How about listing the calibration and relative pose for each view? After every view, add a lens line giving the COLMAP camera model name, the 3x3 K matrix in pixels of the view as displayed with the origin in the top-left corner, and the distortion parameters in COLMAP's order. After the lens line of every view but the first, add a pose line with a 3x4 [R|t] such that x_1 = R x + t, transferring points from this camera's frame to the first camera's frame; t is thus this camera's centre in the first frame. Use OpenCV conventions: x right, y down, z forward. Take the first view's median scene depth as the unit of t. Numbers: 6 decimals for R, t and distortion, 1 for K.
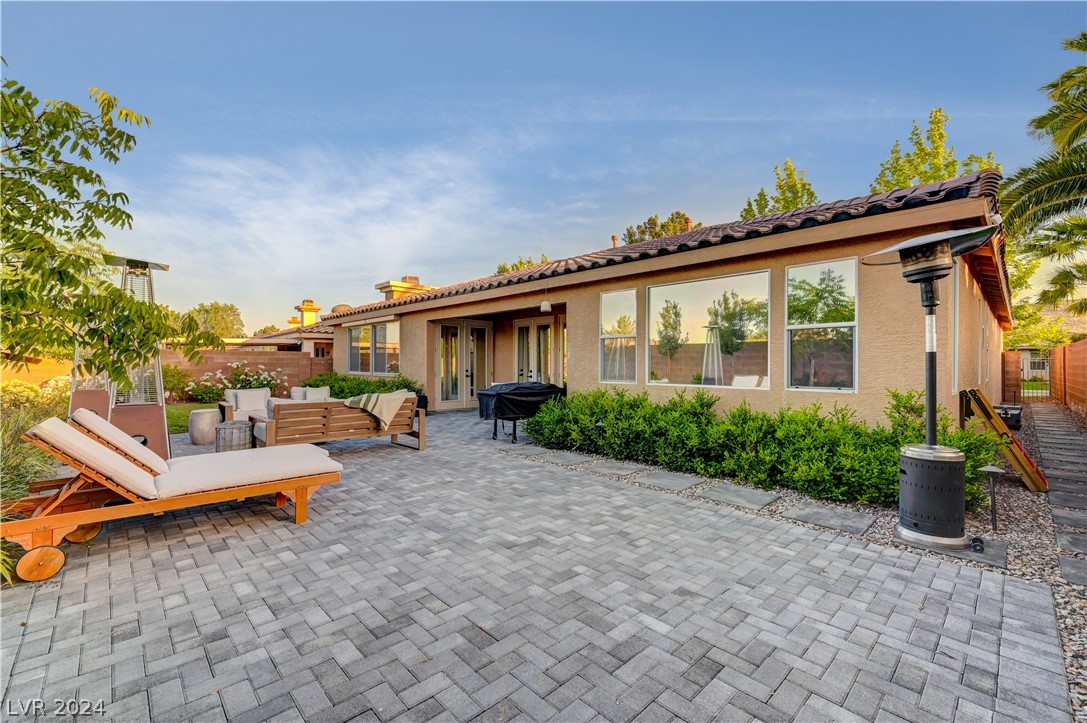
lens RADIAL K [[453.5, 0, 543.5], [0, 453.5, 361.5], [0, 0, 1]] dist [-0.000026, -0.000002]
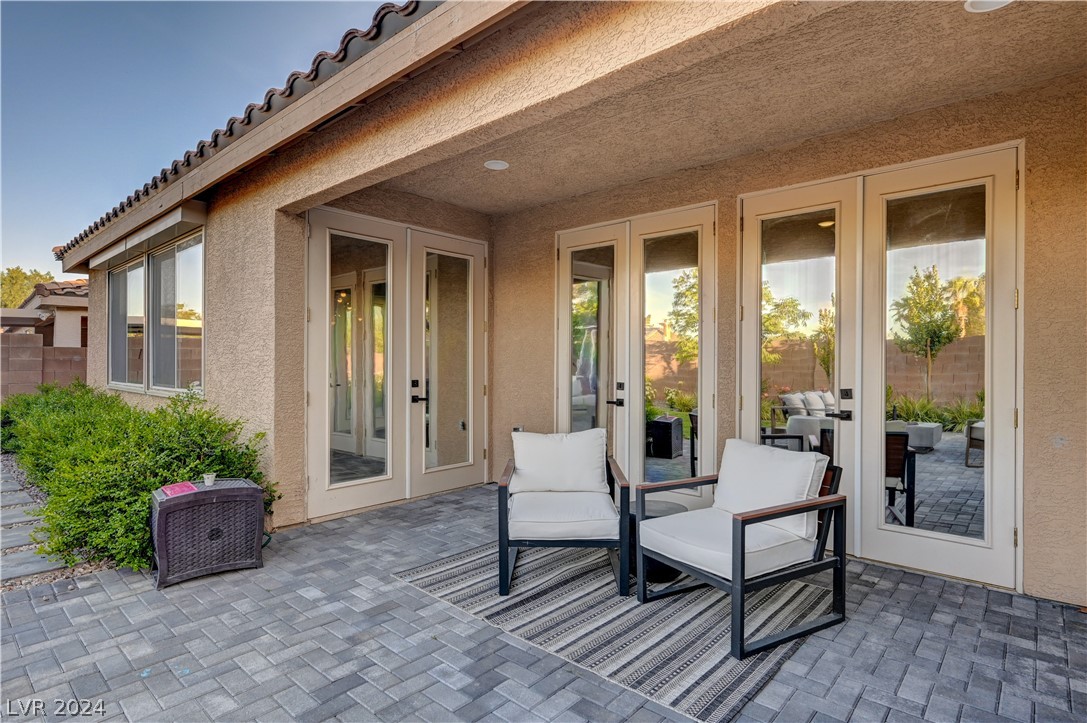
lens RADIAL K [[563.3, 0, 543.5], [0, 563.3, 361.5], [0, 0, 1]] dist [0.000570, 0.000081]
pose [[0.996962, 0.001487, 0.077880, -0.108105], [-0.001761, 0.999992, 0.003454, 0.003074], [-0.077874, -0.003581, 0.996957, 0.589879]]
